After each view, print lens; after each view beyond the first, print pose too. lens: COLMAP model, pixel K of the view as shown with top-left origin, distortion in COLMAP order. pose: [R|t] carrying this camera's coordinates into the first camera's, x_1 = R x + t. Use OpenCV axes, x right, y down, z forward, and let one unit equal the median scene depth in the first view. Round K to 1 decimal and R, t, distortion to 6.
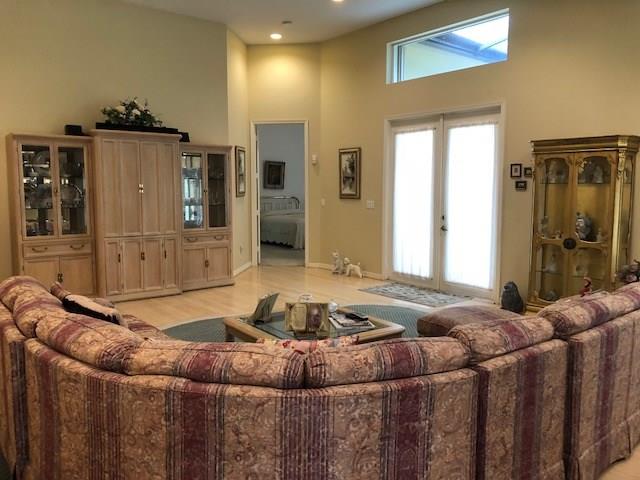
lens RADIAL K [[525.8, 0, 320.1], [0, 525.8, 239.7], [0, 0, 1]] dist [0.006766, 0.003863]
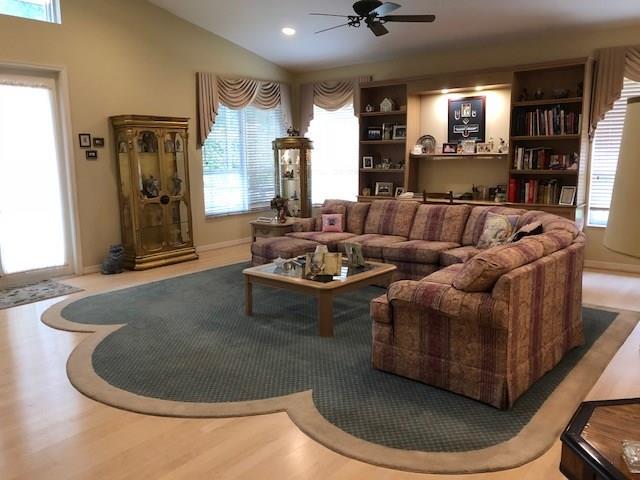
lens RADIAL K [[525.8, 0, 320.2], [0, 525.8, 240.9], [0, 0, 1]] dist [0.006766, 0.003863]
pose [[-0.210921, -0.160359, 0.964260, -0.749288], [0.115202, 0.975500, 0.187427, -0.080483], [-0.970691, 0.150616, -0.187280, 0.782789]]
